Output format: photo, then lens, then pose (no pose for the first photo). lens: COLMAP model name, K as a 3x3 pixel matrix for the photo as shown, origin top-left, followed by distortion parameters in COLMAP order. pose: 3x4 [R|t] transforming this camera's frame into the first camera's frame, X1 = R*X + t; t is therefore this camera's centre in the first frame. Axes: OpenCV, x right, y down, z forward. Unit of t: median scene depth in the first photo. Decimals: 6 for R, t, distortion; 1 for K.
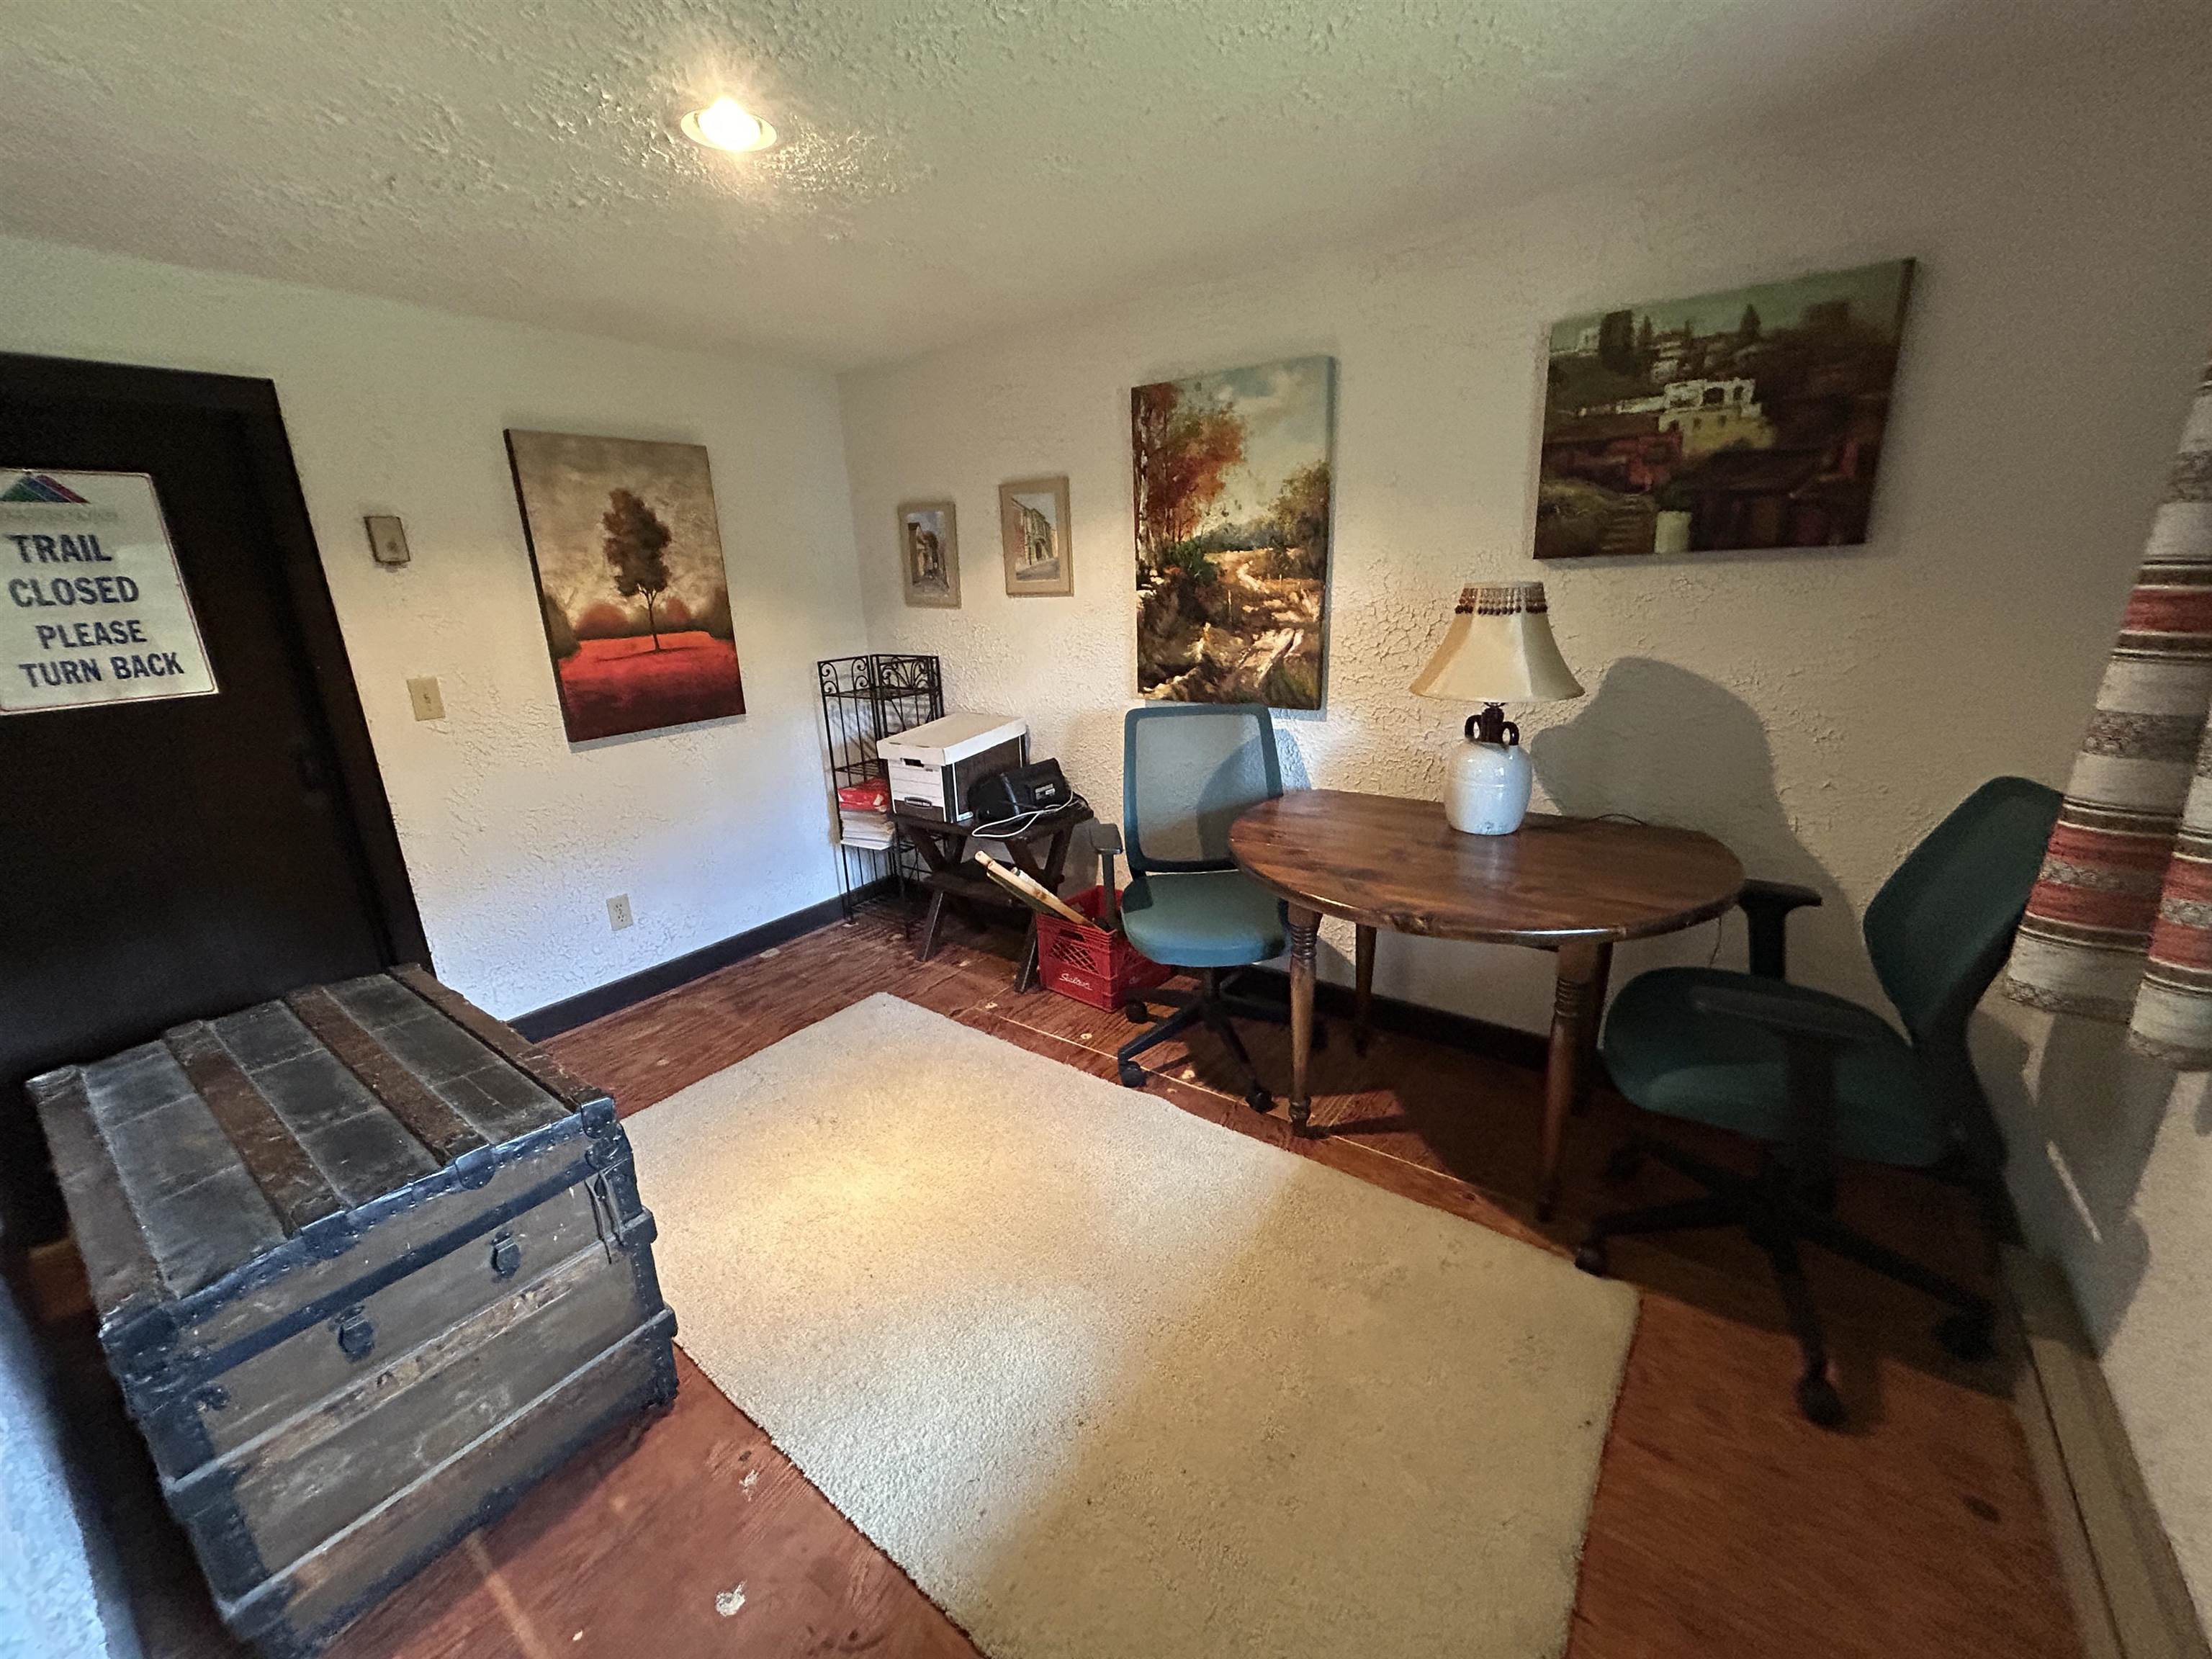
lens RADIAL K [[885.3, 0, 1106.0], [0, 885.3, 829.5], [0, 0, 1]] dist [-0.000180, -0.000033]
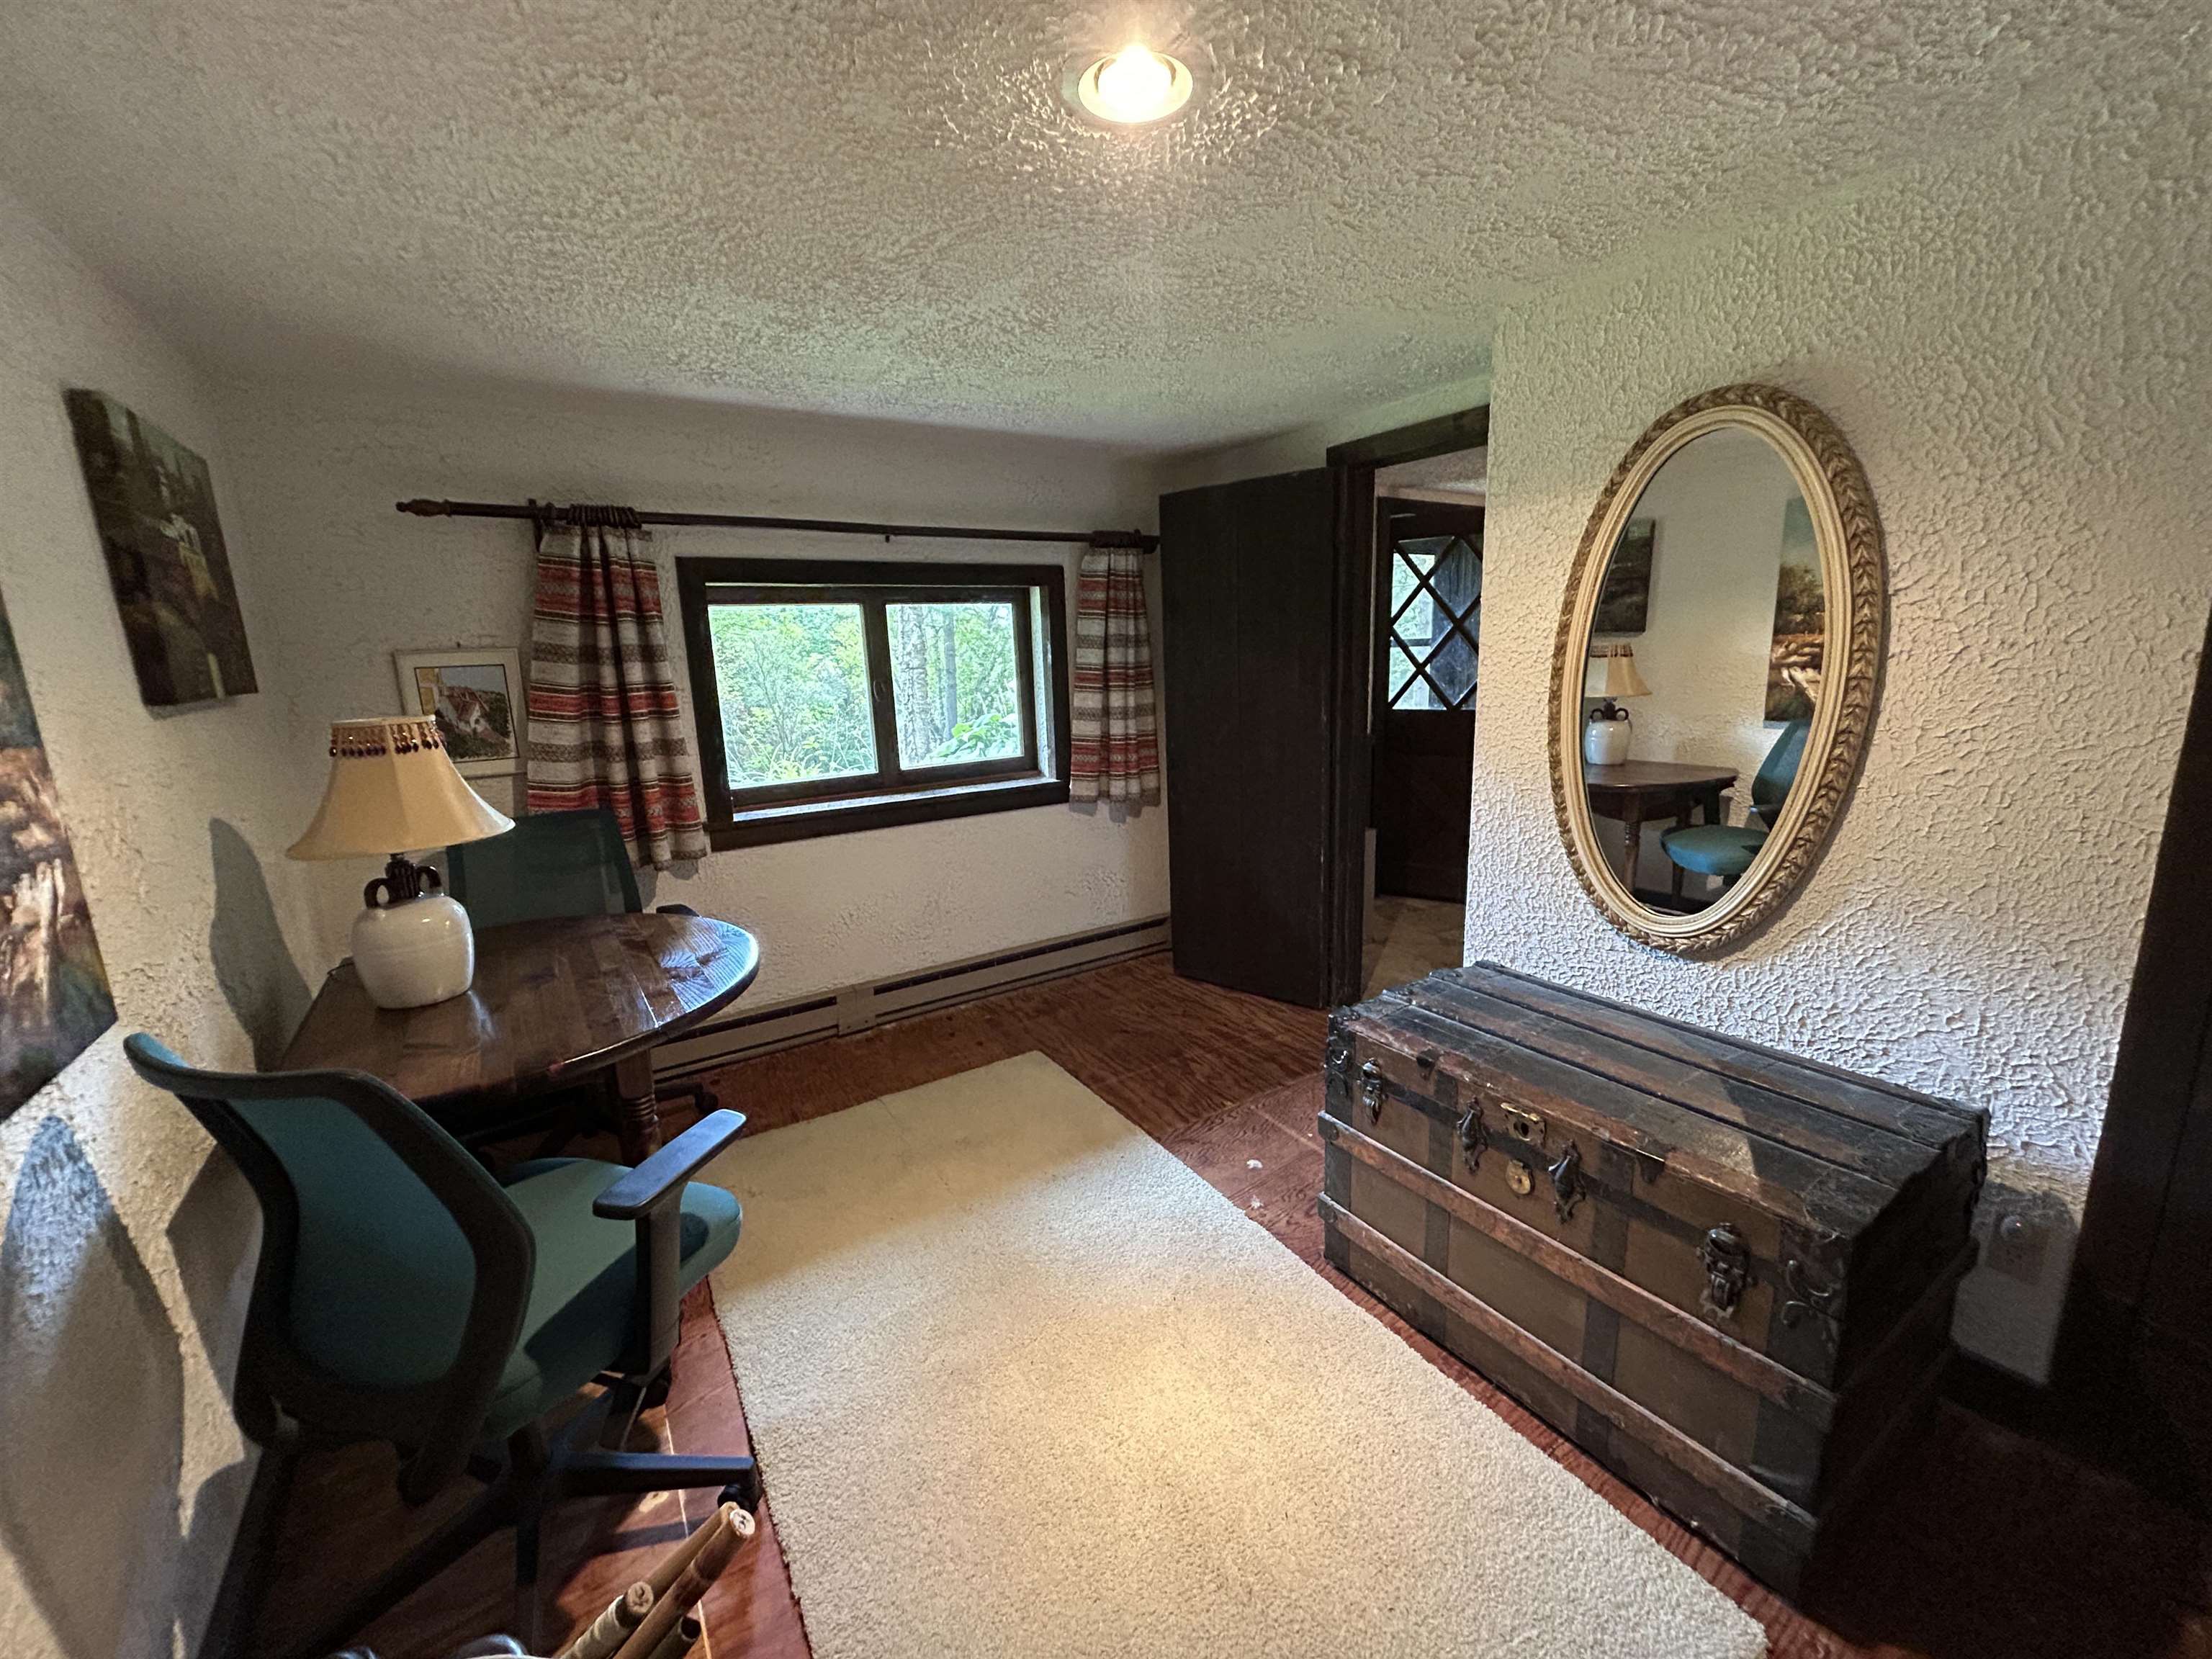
lens RADIAL K [[885.3, 0, 1106.0], [0, 885.3, 829.5], [0, 0, 1]] dist [-0.000180, -0.000033]
pose [[-0.931911, -0.003468, 0.362671, -0.407756], [0.168335, 0.881590, 0.440979, -0.338139], [-0.321256, 0.472004, -0.820979, 1.165088]]
